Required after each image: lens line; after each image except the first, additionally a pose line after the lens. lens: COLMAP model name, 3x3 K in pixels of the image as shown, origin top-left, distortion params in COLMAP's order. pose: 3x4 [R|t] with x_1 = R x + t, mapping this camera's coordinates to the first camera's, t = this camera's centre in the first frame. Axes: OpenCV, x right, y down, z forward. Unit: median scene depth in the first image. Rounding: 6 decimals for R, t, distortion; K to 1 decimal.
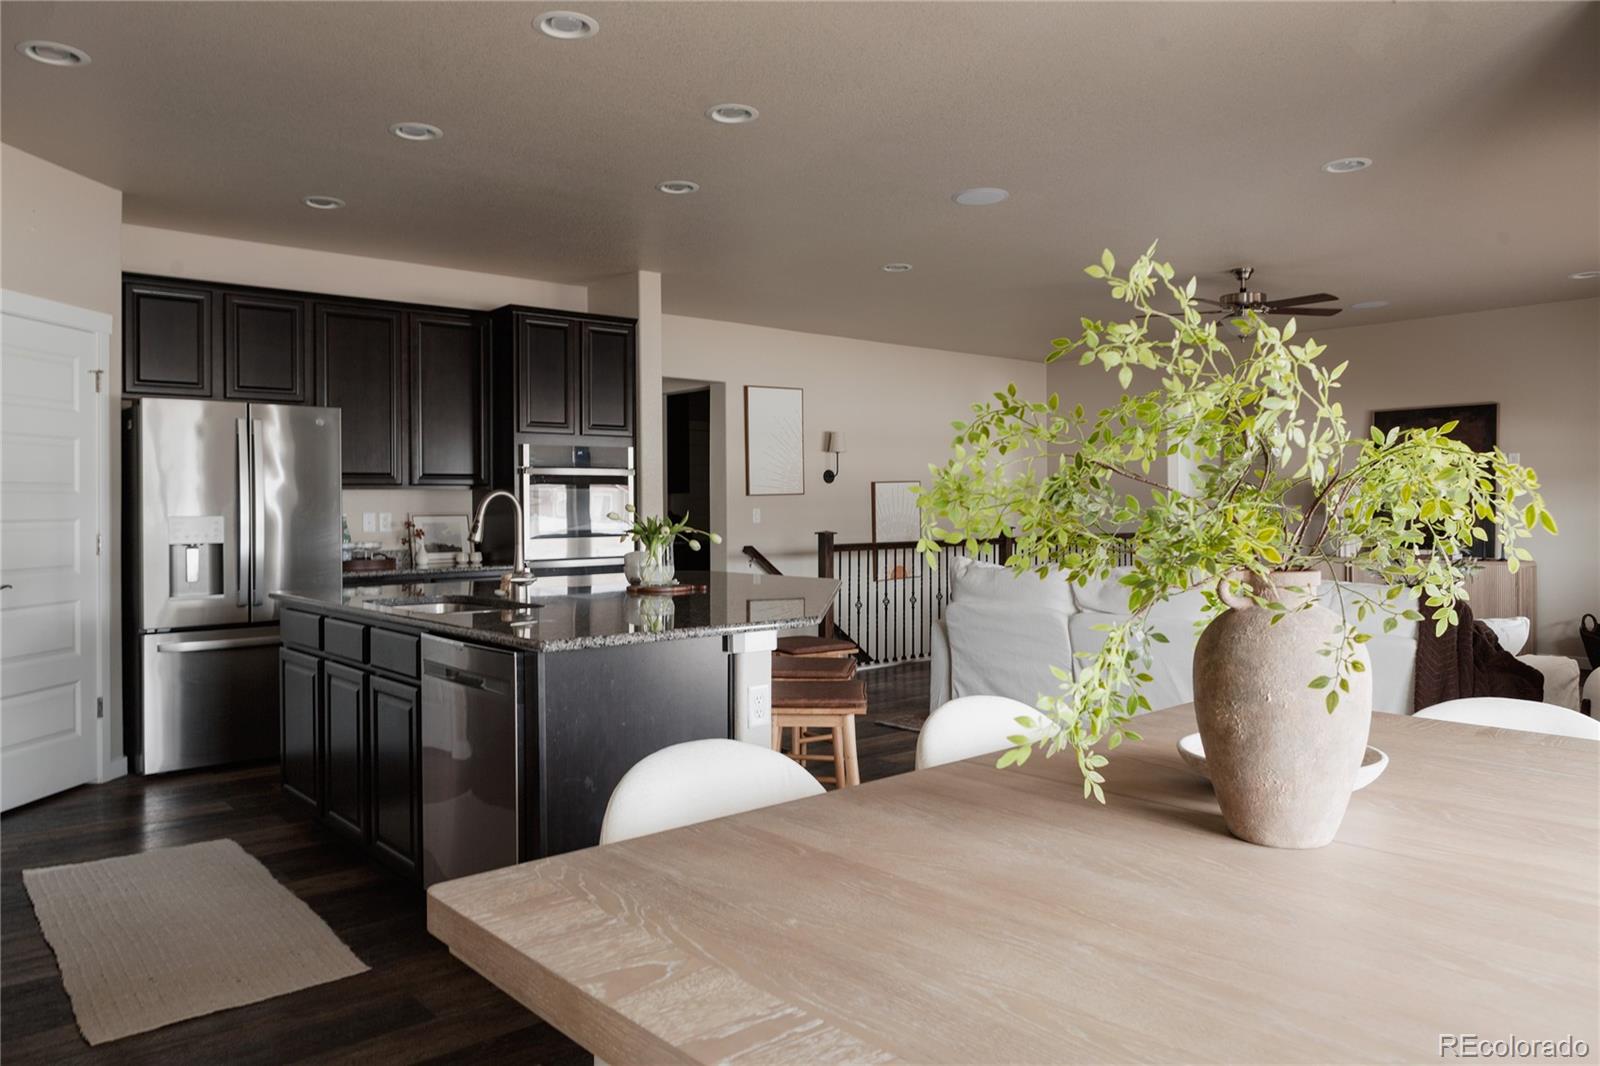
lens RADIAL K [[1129.0, 0, 788.0], [0, 1129.0, 525.6], [0, 0, 1]] dist [-0.017473, 0.013494]
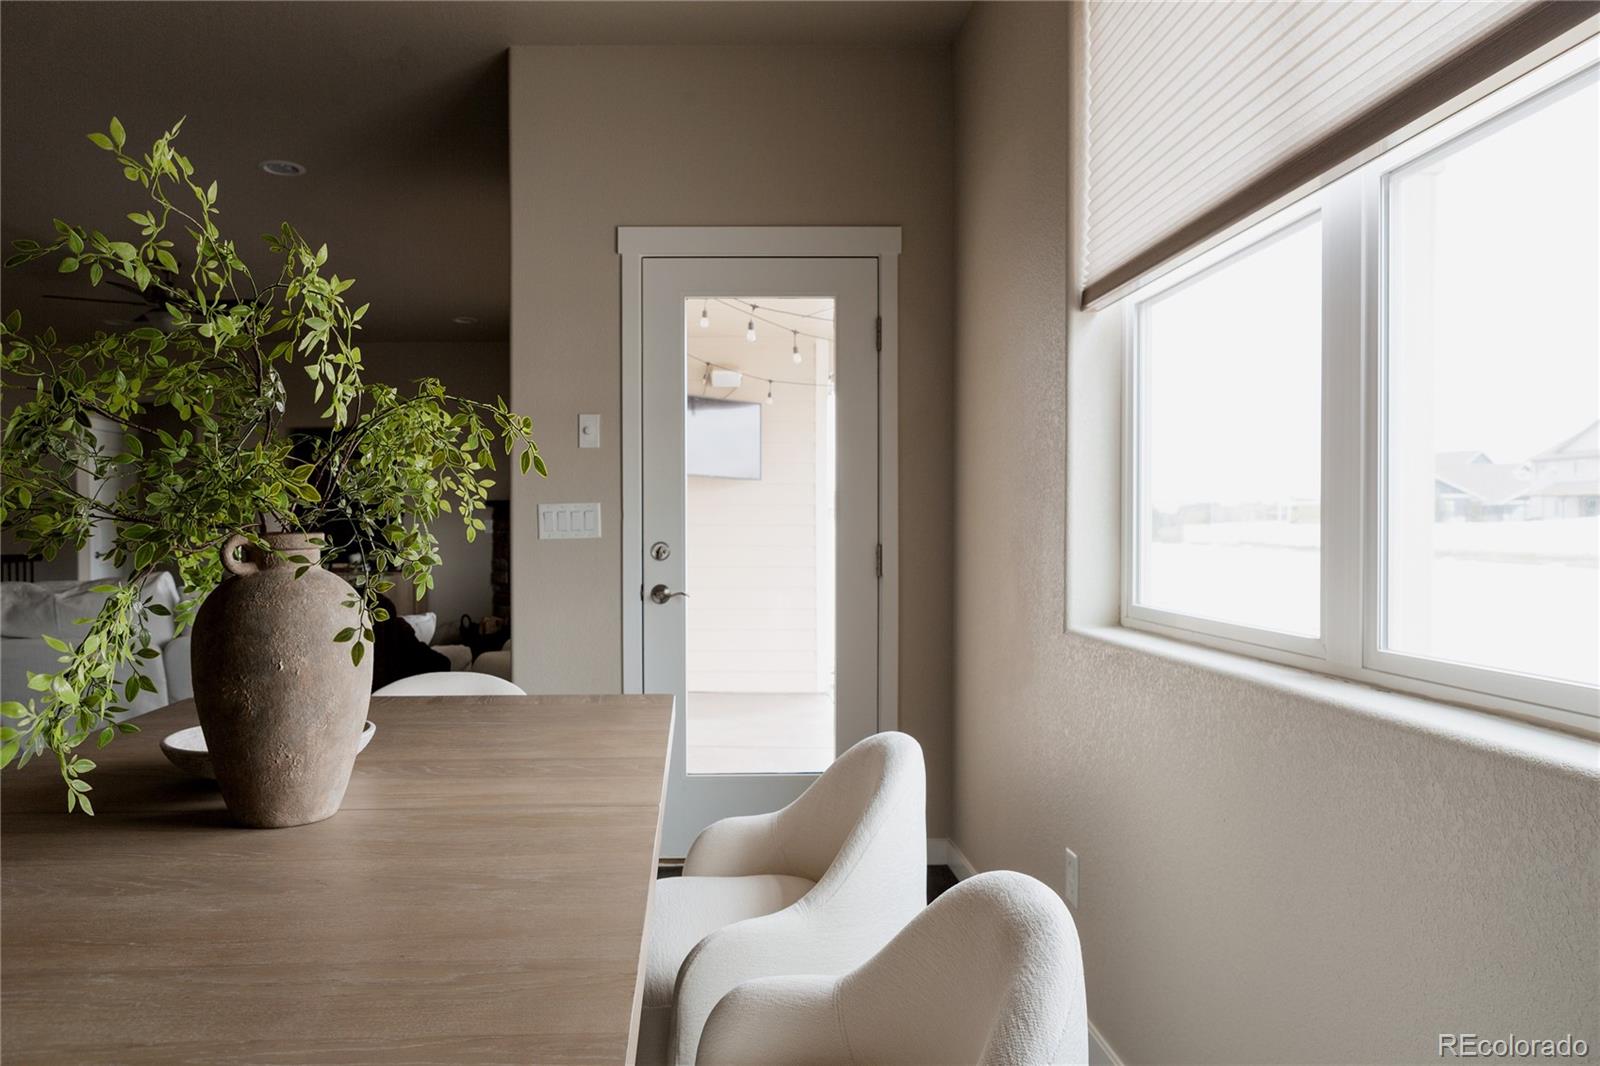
lens RADIAL K [[1129.0, 0, 784.9], [0, 1129.0, 528.2], [0, 0, 1]] dist [-0.017473, 0.013494]
pose [[0.631136, -0.025164, 0.775264, -0.038587], [0.032649, 0.999450, 0.005862, 0.048032], [-0.774985, 0.021611, 0.631610, 0.074630]]
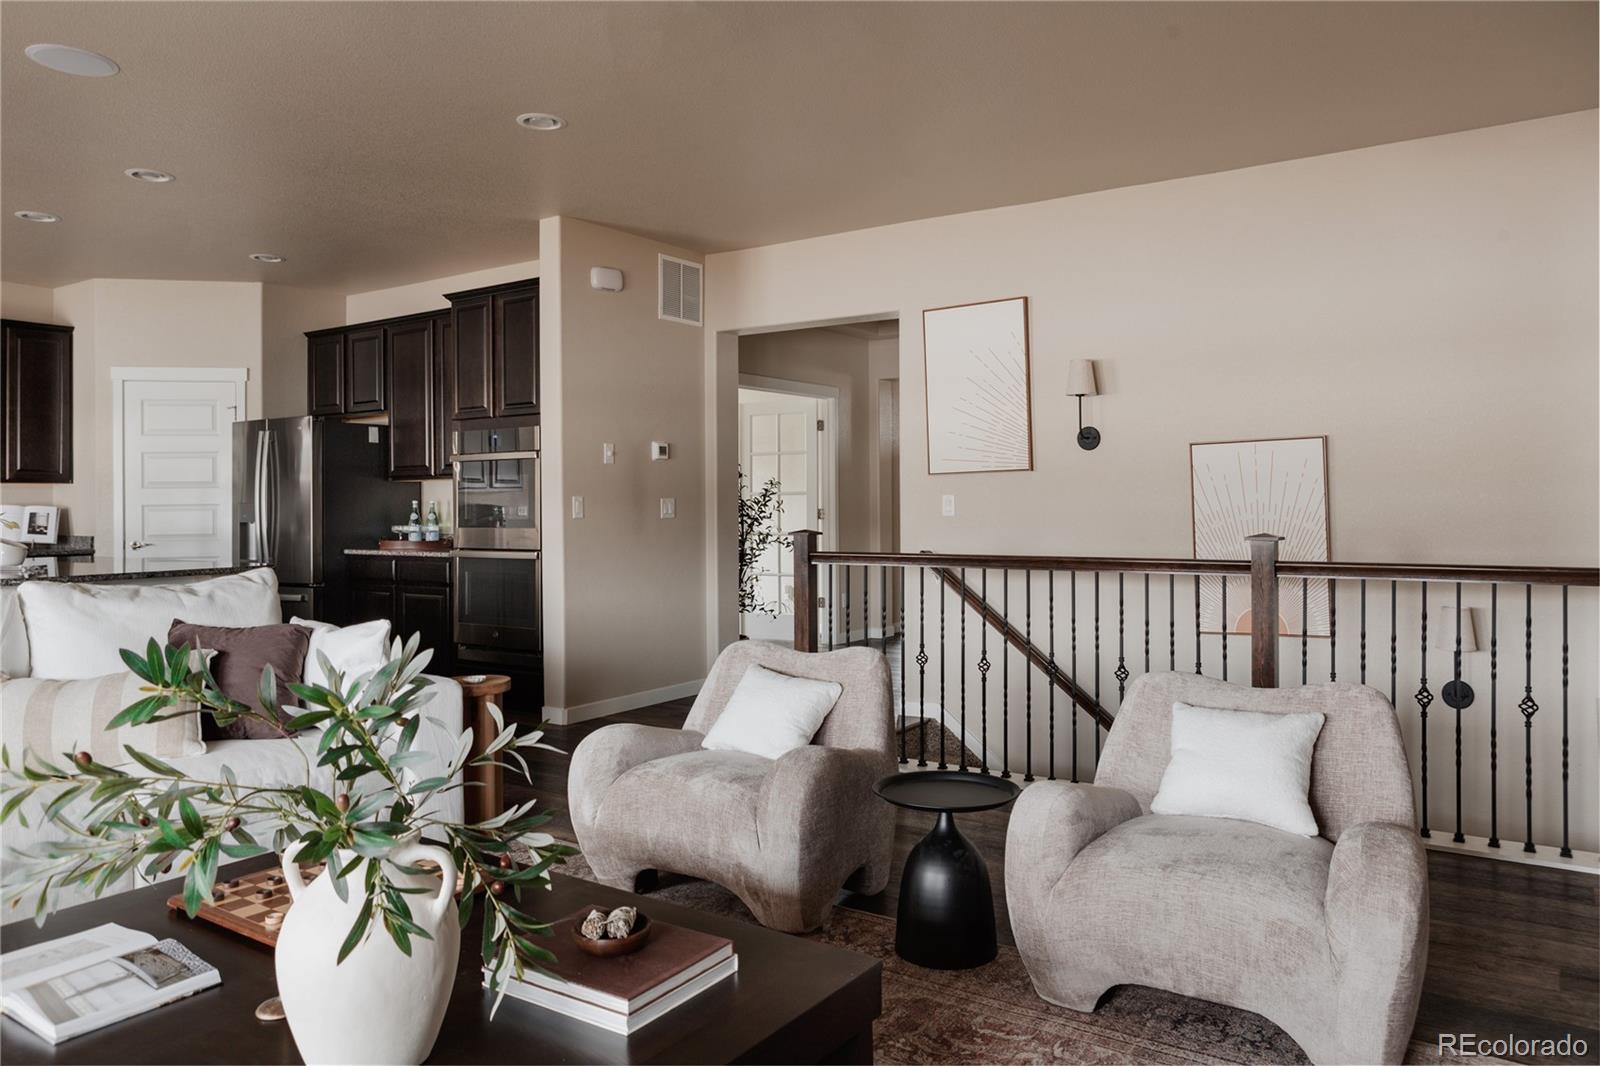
lens RADIAL K [[1129.0, 0, 839.6], [0, 1129.0, 488.8], [0, 0, 1]] dist [-0.017473, 0.013494]
pose [[0.281655, -0.004539, -0.959505, 0.526383], [-0.013527, 0.999871, -0.008700, -0.010667], [0.959420, 0.015429, 0.281557, 0.682536]]
